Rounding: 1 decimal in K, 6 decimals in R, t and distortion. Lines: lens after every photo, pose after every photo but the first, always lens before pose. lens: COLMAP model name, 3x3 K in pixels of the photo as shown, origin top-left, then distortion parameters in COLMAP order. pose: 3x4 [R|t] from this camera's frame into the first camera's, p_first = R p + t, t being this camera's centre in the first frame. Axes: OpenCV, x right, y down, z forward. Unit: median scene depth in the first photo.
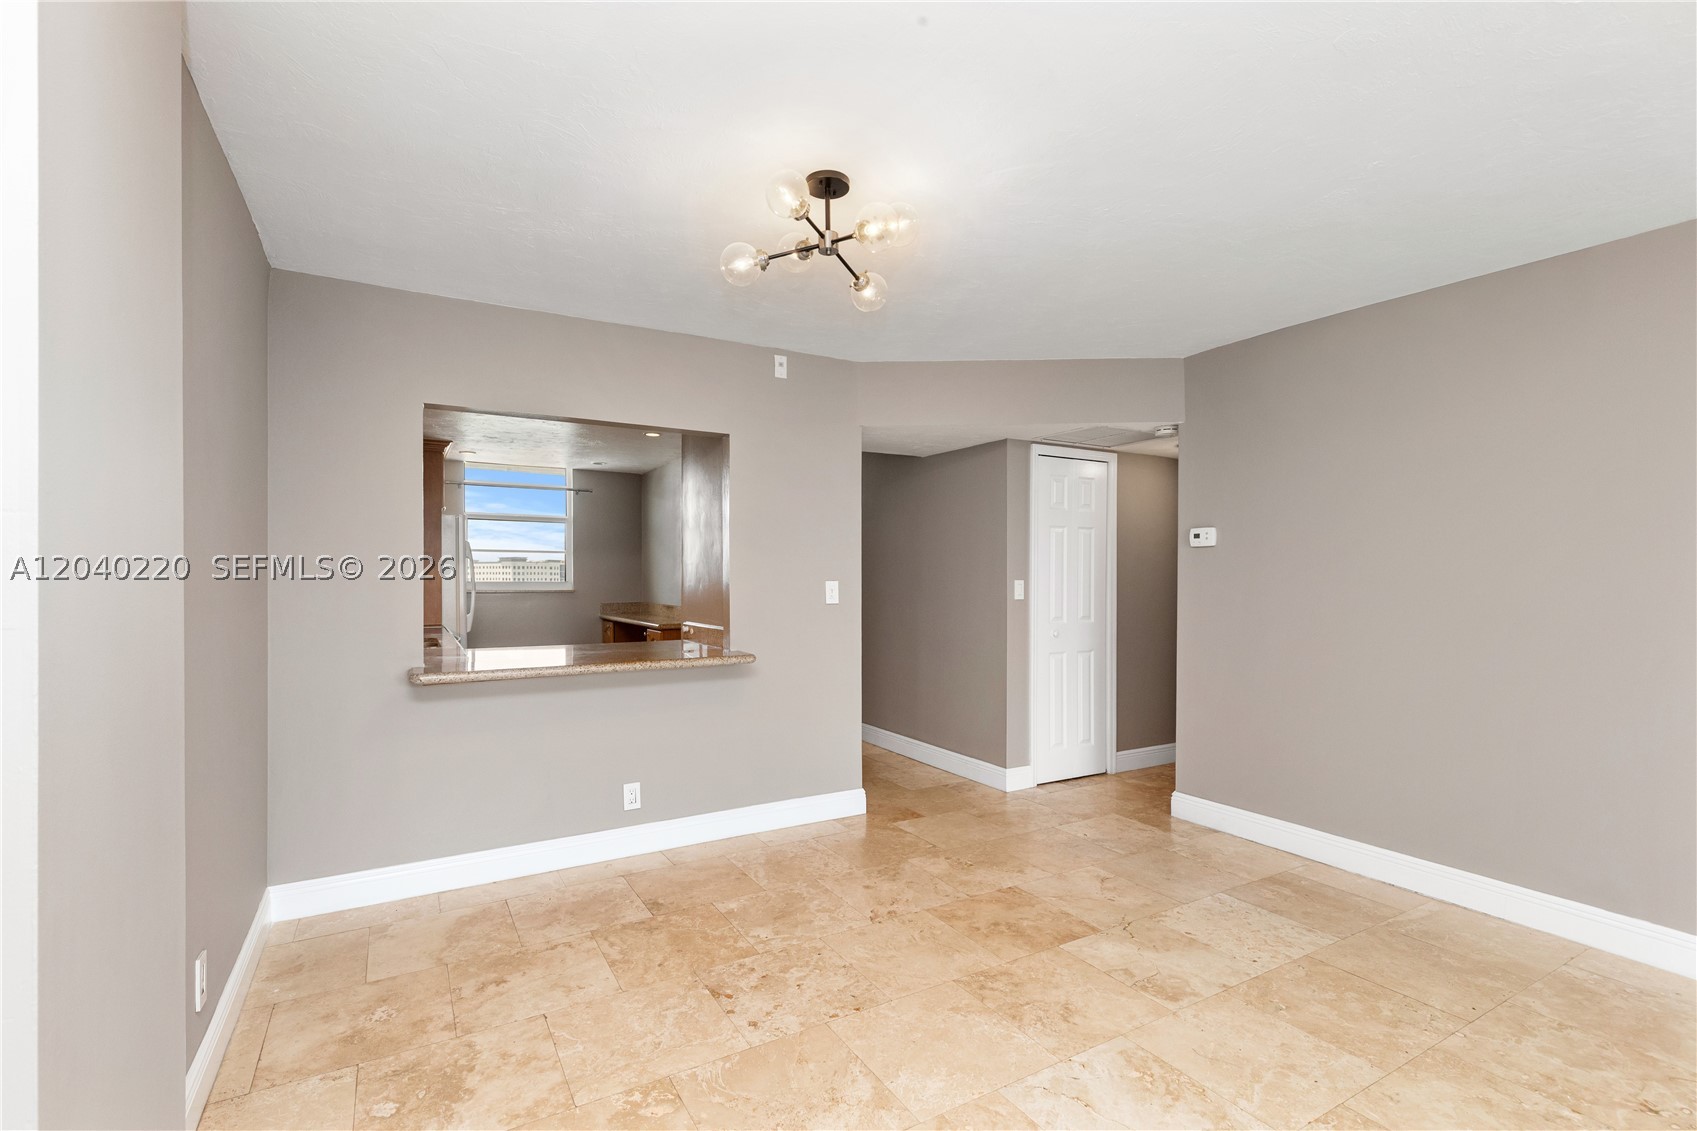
lens RADIAL K [[765.9, 0, 838.4], [0, 765.9, 576.7], [0, 0, 1]] dist [0.009682, -0.005020]
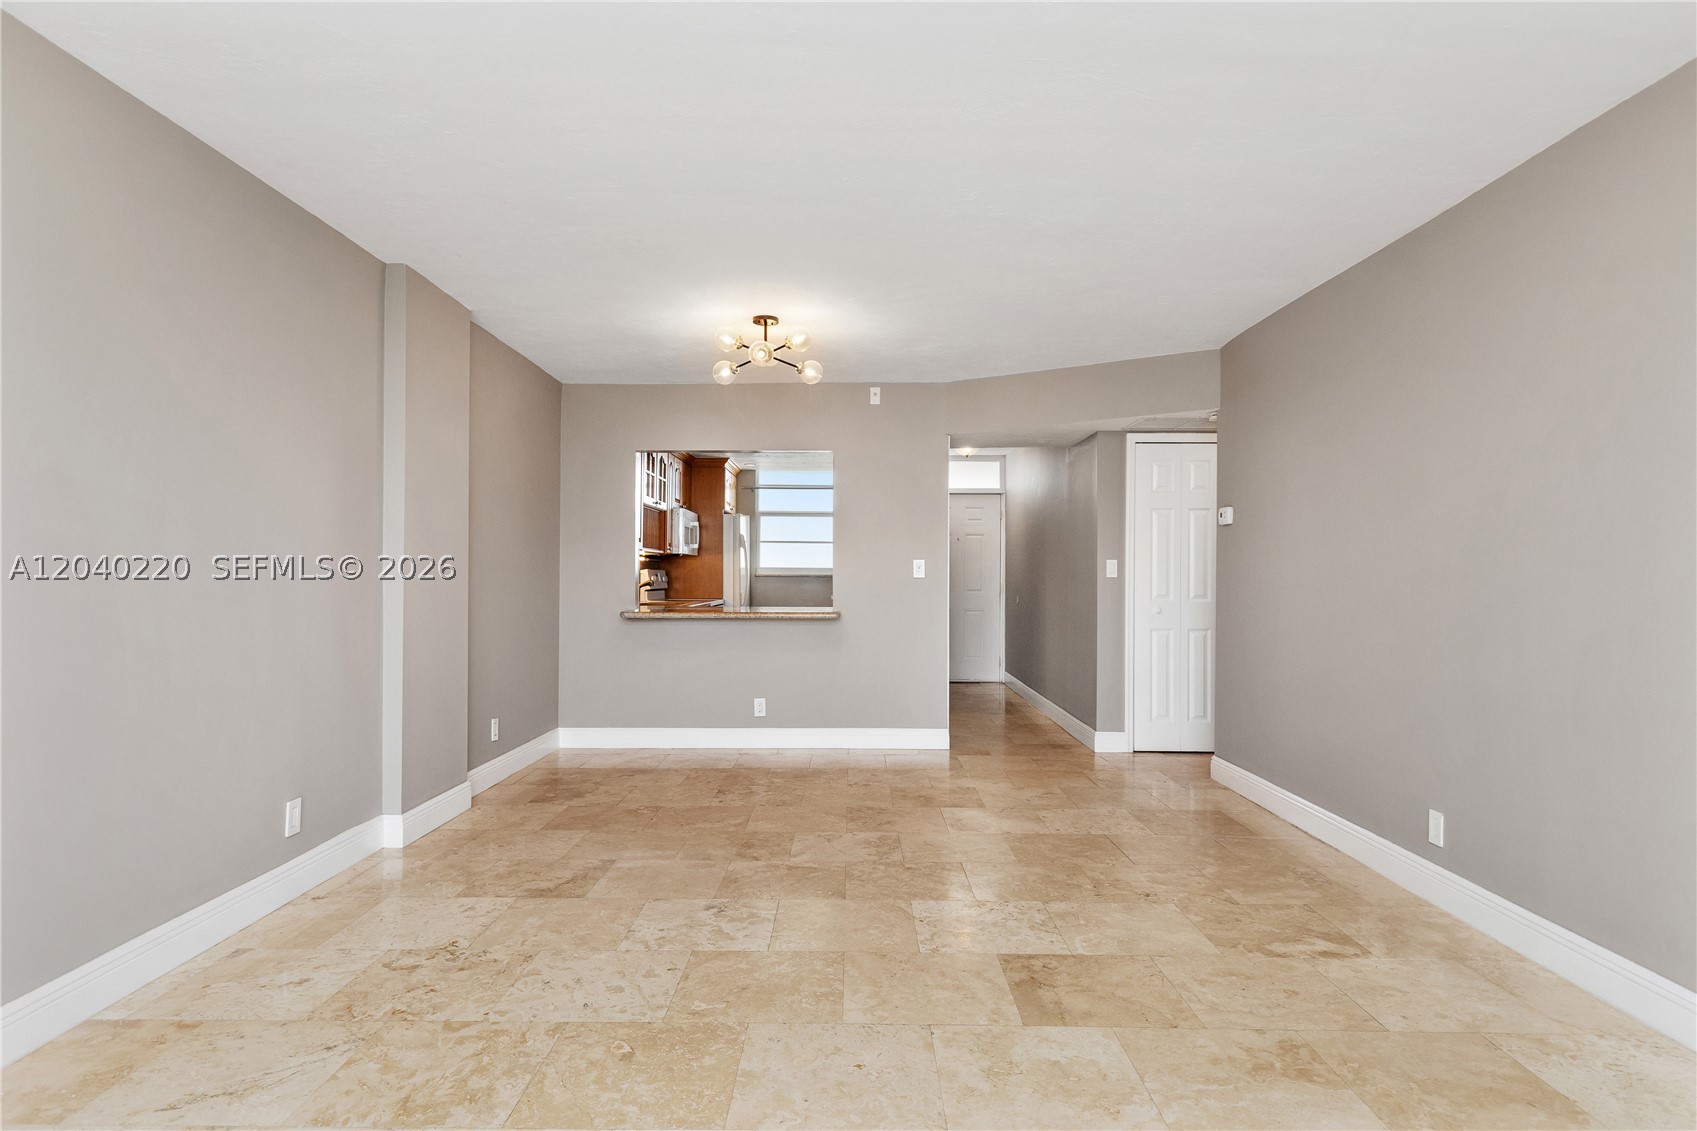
lens RADIAL K [[949.9, 0, 841.7], [0, 949.9, 559.5], [0, 0, 1]] dist [0.001441, -0.000111]
pose [[0.862042, -0.006915, -0.506790, 0.927428], [-0.002296, 0.999843, -0.017547, 0.045917], [0.506832, 0.016290, 0.861891, -0.564495]]
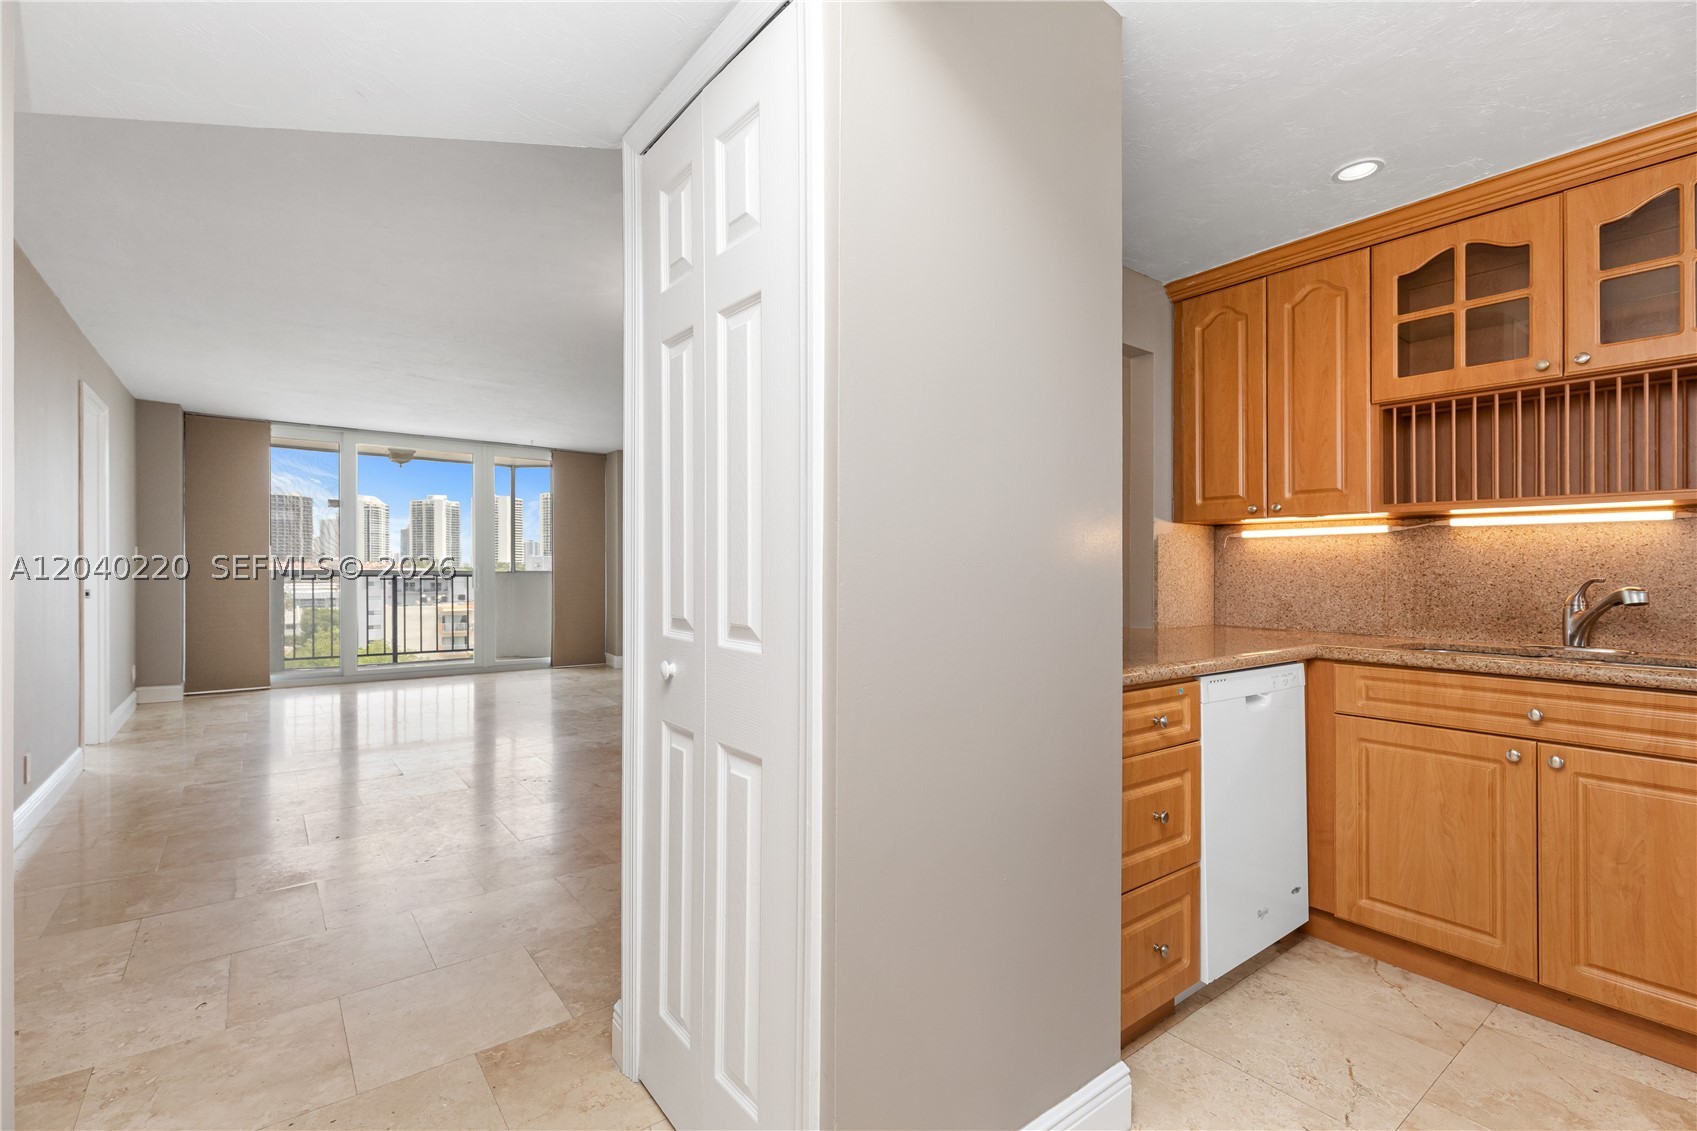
lens RADIAL K [[763.6, 0, 842.0], [0, 763.6, 569.4], [0, 0, 1]] dist [0.006893, -0.001796]
pose [[-0.990978, -0.009731, -0.133667, -0.044210], [-0.009572, 0.999953, -0.001828, 0.050836], [0.133679, -0.000532, -0.991025, 2.027393]]
